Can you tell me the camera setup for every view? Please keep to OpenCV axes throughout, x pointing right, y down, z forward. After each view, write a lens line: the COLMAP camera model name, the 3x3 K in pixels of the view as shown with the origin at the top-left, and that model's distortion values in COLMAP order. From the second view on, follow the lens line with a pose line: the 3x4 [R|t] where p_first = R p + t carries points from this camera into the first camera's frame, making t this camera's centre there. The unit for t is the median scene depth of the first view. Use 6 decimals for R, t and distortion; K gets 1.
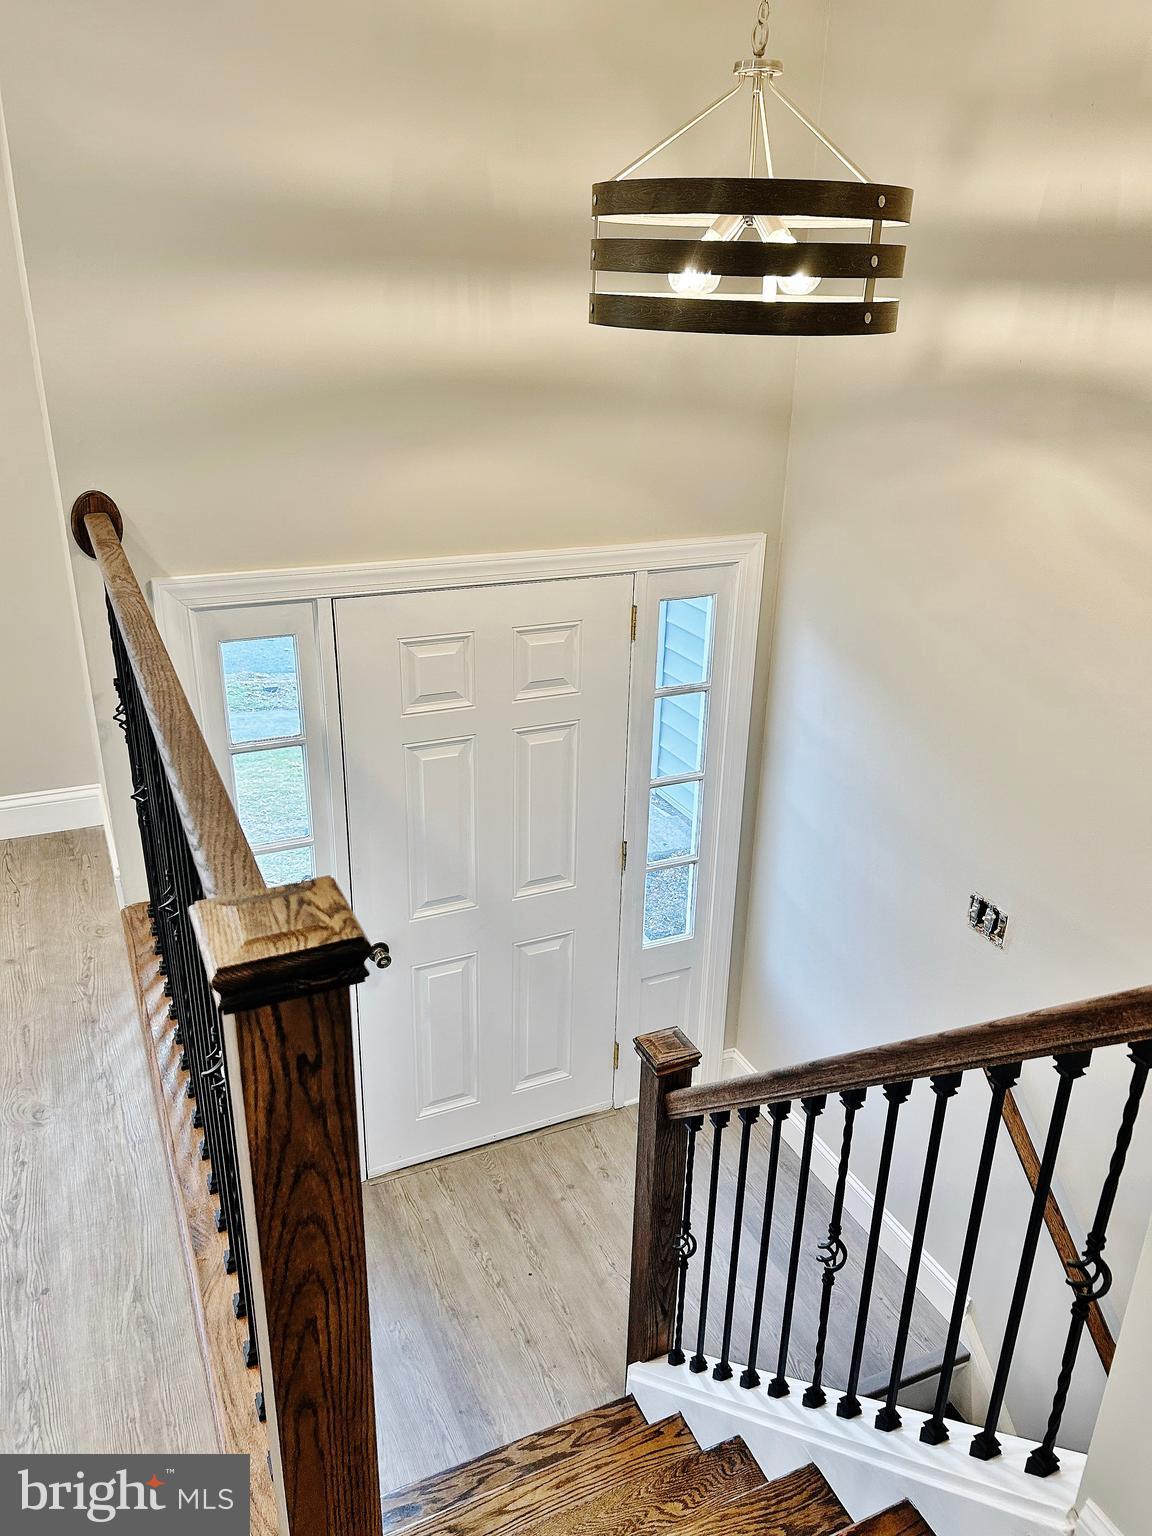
lens RADIAL K [[1154.0, 0, 595.8], [0, 1154.0, 772.8], [0, 0, 1]] dist [0.062608, -0.073849]
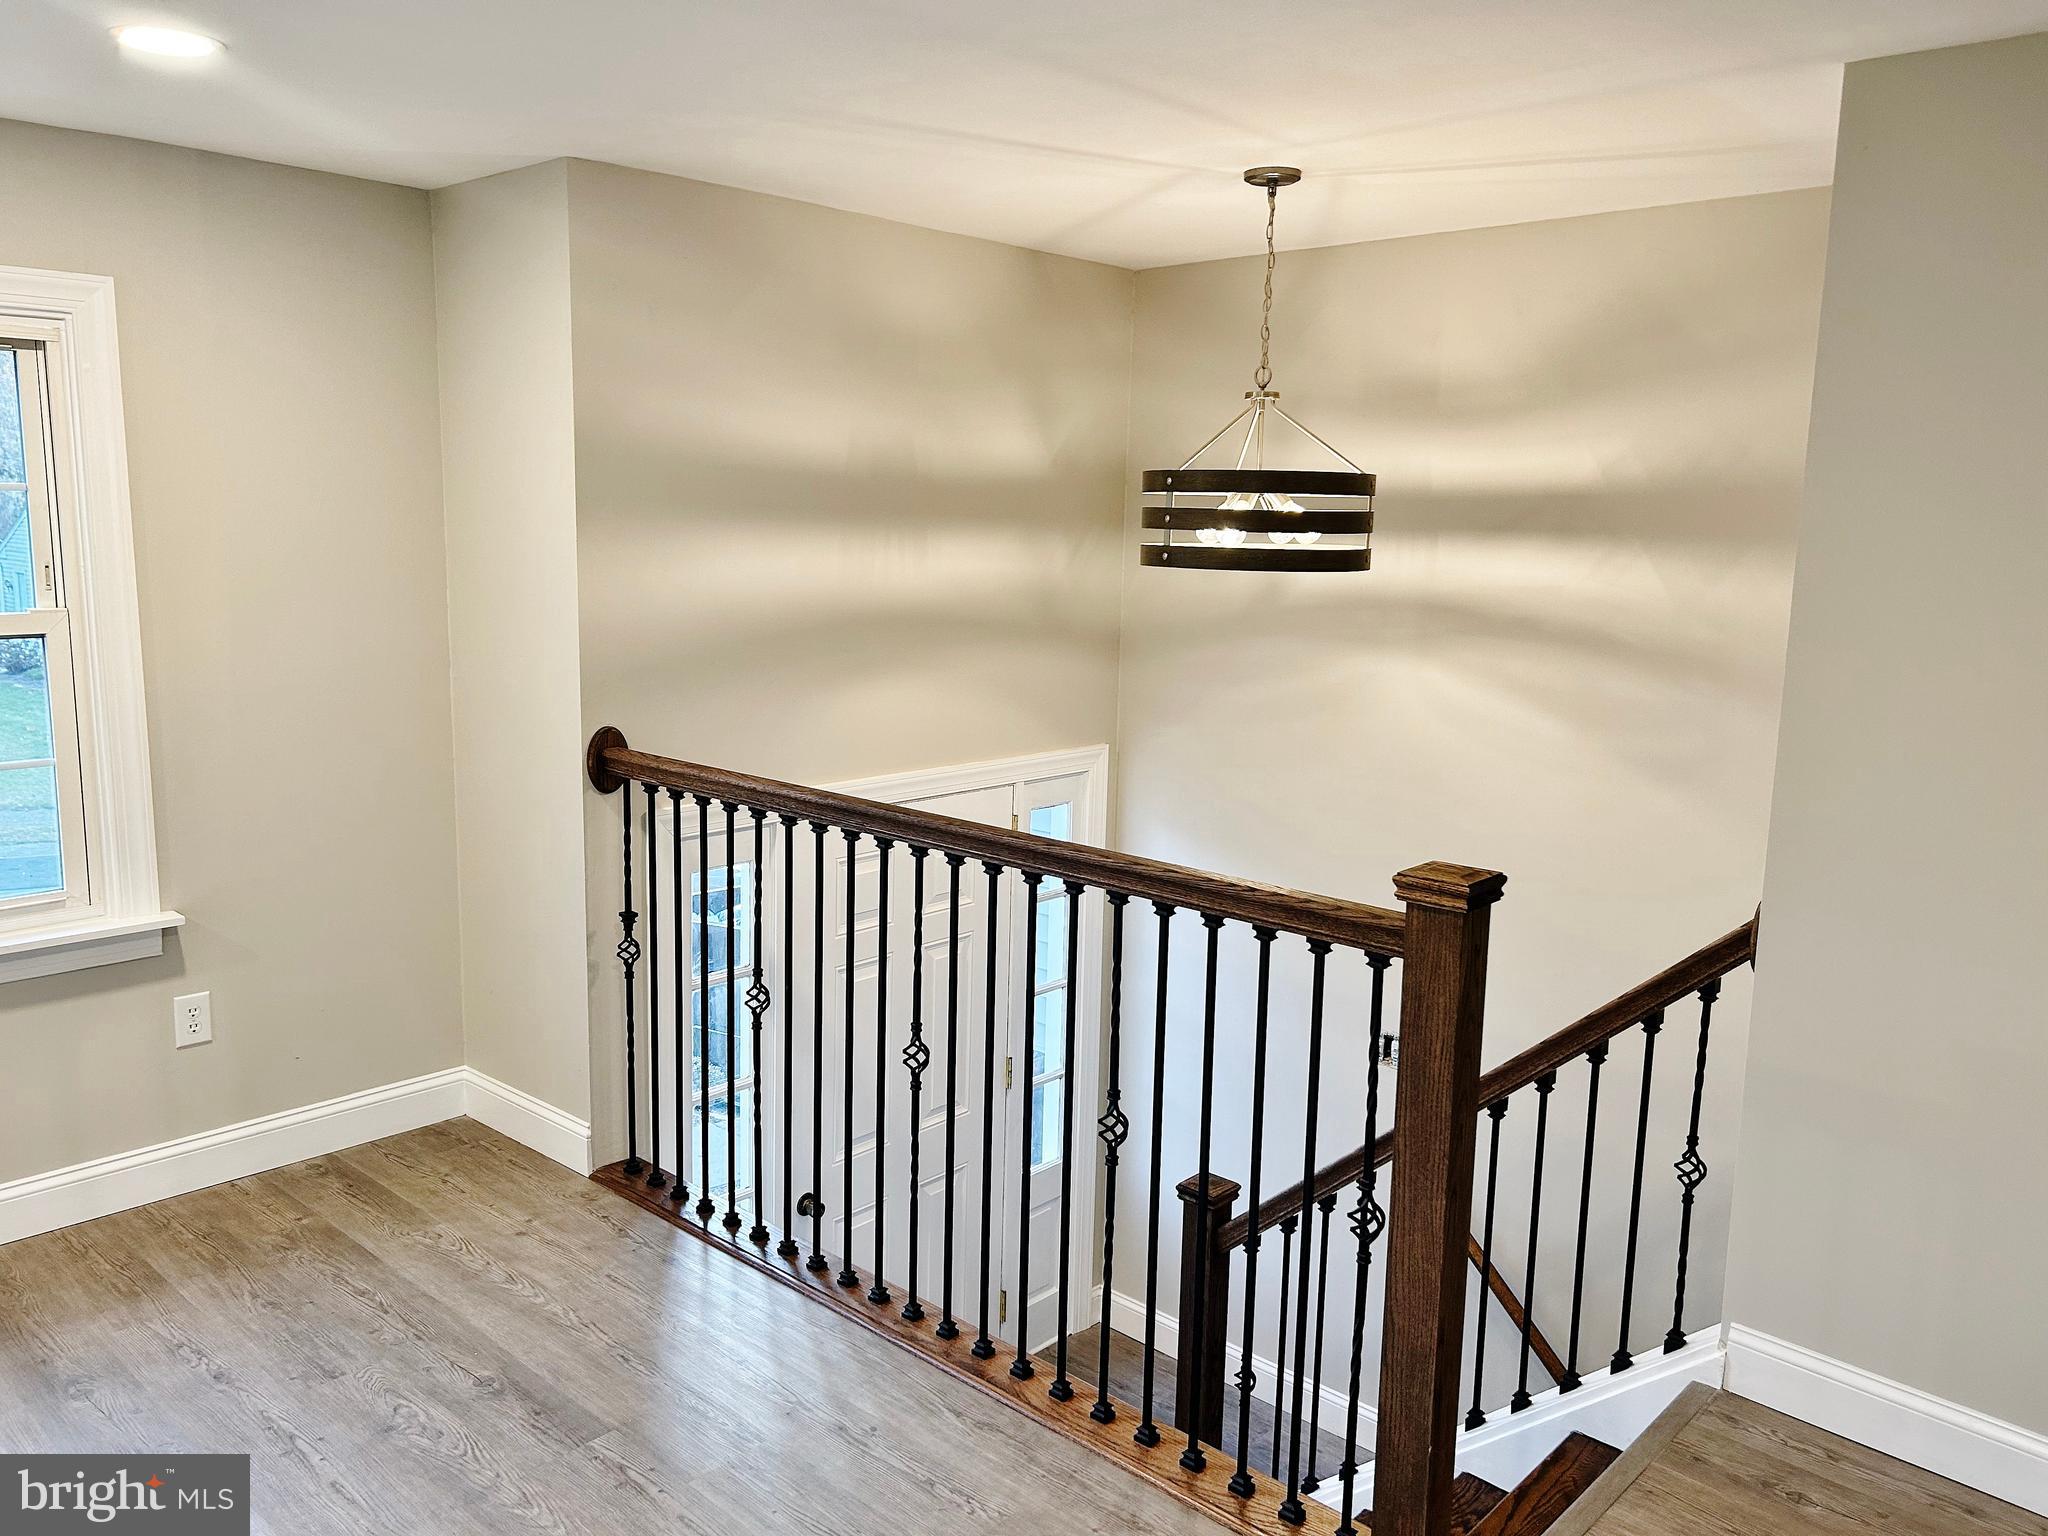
lens RADIAL K [[1538.6, 0, 1023.7], [0, 1538.6, 775.4], [0, 0, 1]] dist [0.062608, -0.073849]
pose [[0.924854, -0.067907, 0.374210, -0.819967], [0.149773, 0.969454, -0.194237, 0.156960], [-0.349590, 0.235687, 0.906774, -0.468876]]
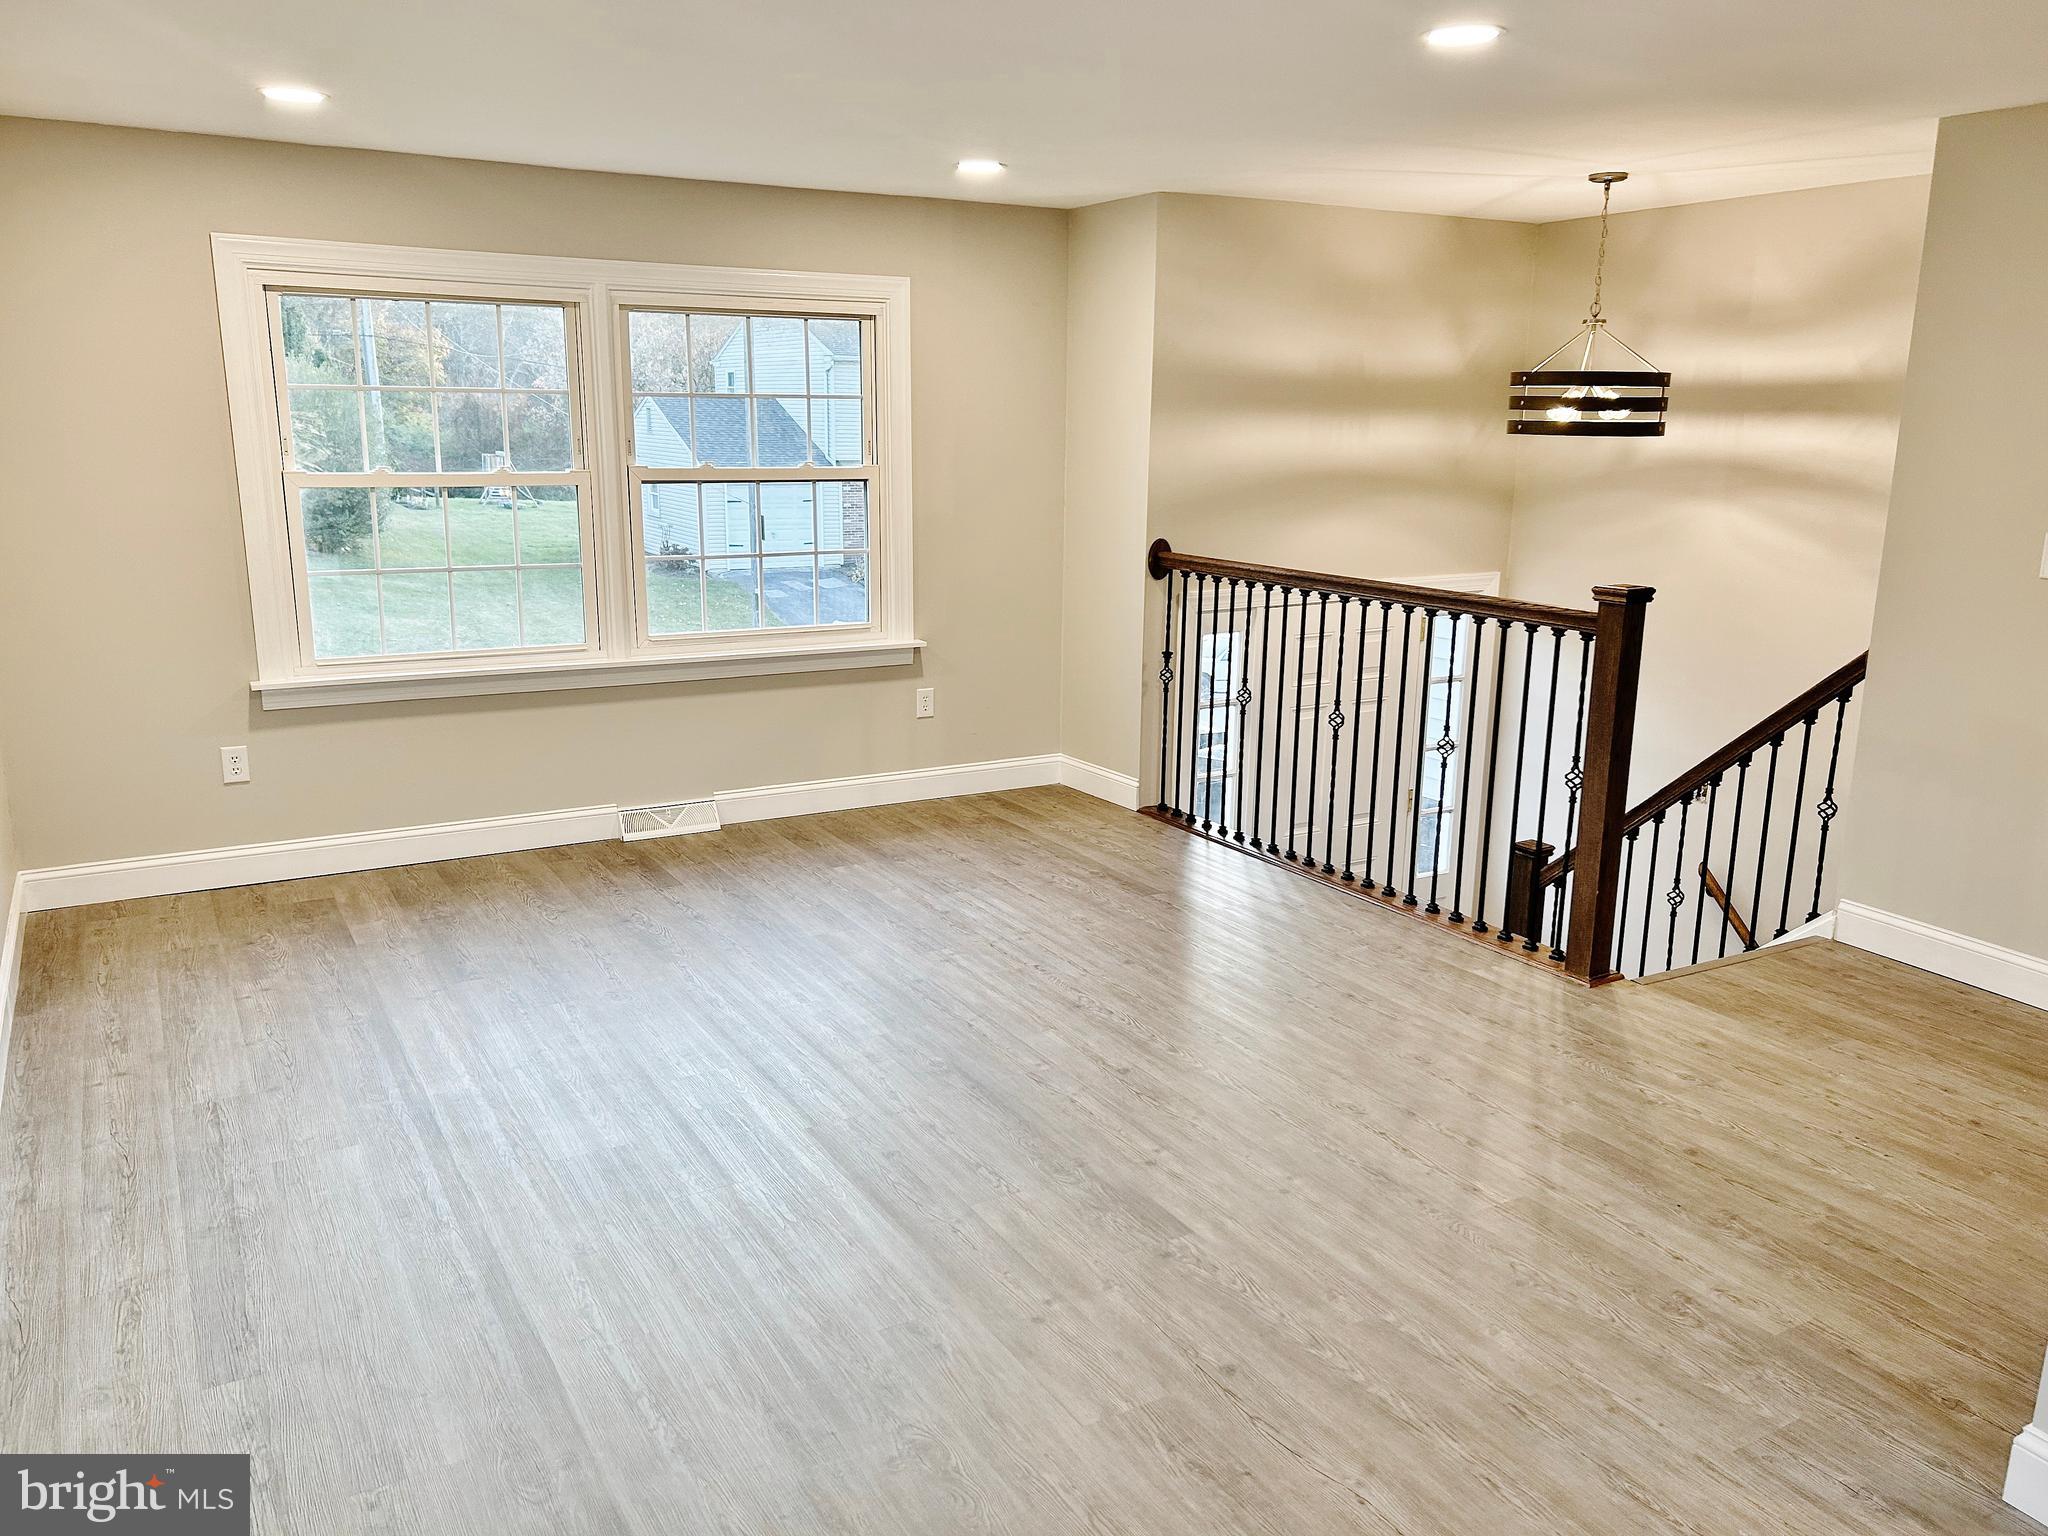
lens RADIAL K [[1538.6, 0, 1012.1], [0, 1538.6, 769.3], [0, 0, 1]] dist [0.062608, -0.073849]
pose [[0.996433, -0.033221, 0.077569, -1.132899], [0.046034, 0.984414, -0.169733, 0.625804], [-0.070721, 0.172699, 0.982433, -1.541128]]
